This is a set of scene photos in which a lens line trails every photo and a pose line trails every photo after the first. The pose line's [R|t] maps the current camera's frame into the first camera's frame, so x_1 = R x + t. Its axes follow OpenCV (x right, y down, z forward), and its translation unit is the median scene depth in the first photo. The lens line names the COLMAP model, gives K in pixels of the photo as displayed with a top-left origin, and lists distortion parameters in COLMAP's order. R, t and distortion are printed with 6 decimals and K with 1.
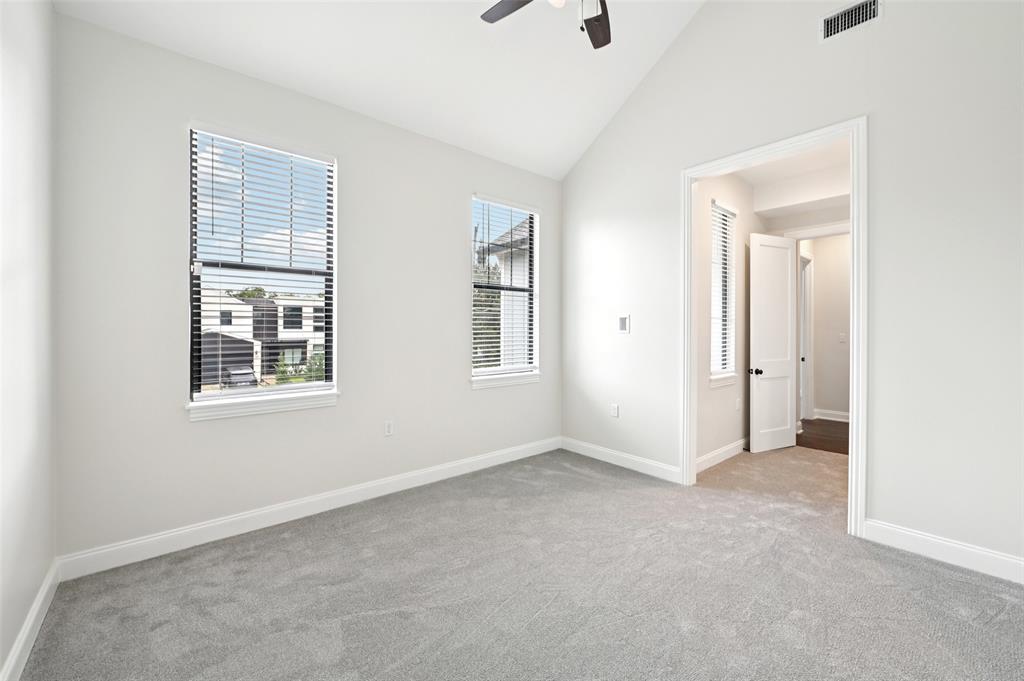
lens RADIAL K [[413.7, 0, 516.0], [0, 413.7, 332.8], [0, 0, 1]] dist [-0.007389, 0.000359]
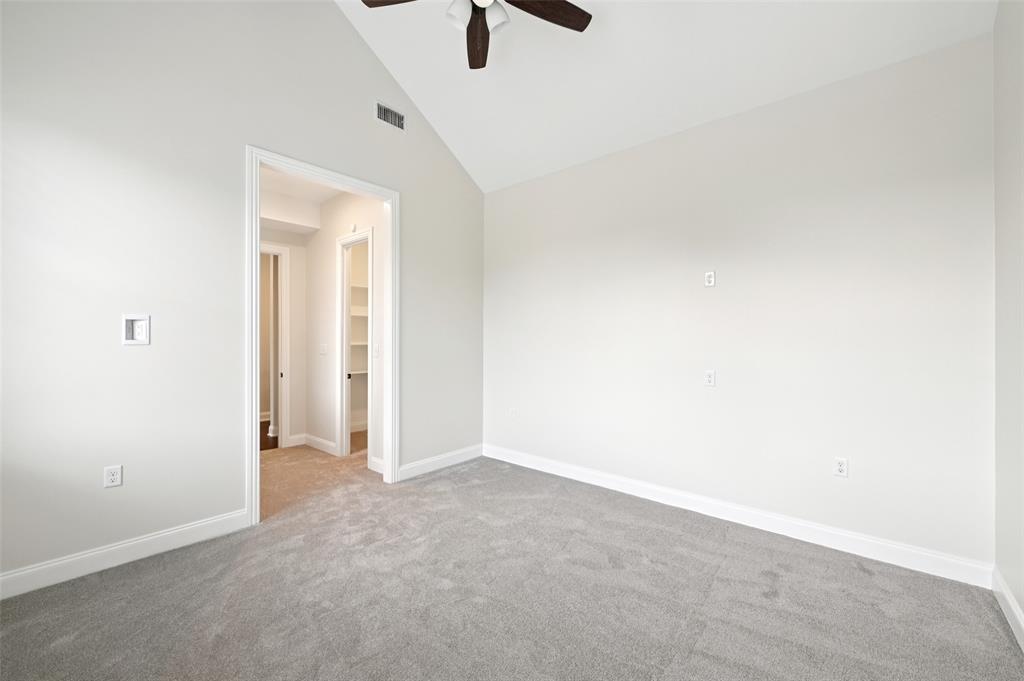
lens RADIAL K [[413.7, 0, 516.0], [0, 413.7, 340.0], [0, 0, 1]] dist [-0.007389, 0.000359]
pose [[-0.156990, -0.007251, 0.987574, -0.551527], [0.005160, 0.999953, 0.008162, -0.010152], [-0.987587, 0.006377, -0.156945, 0.674144]]
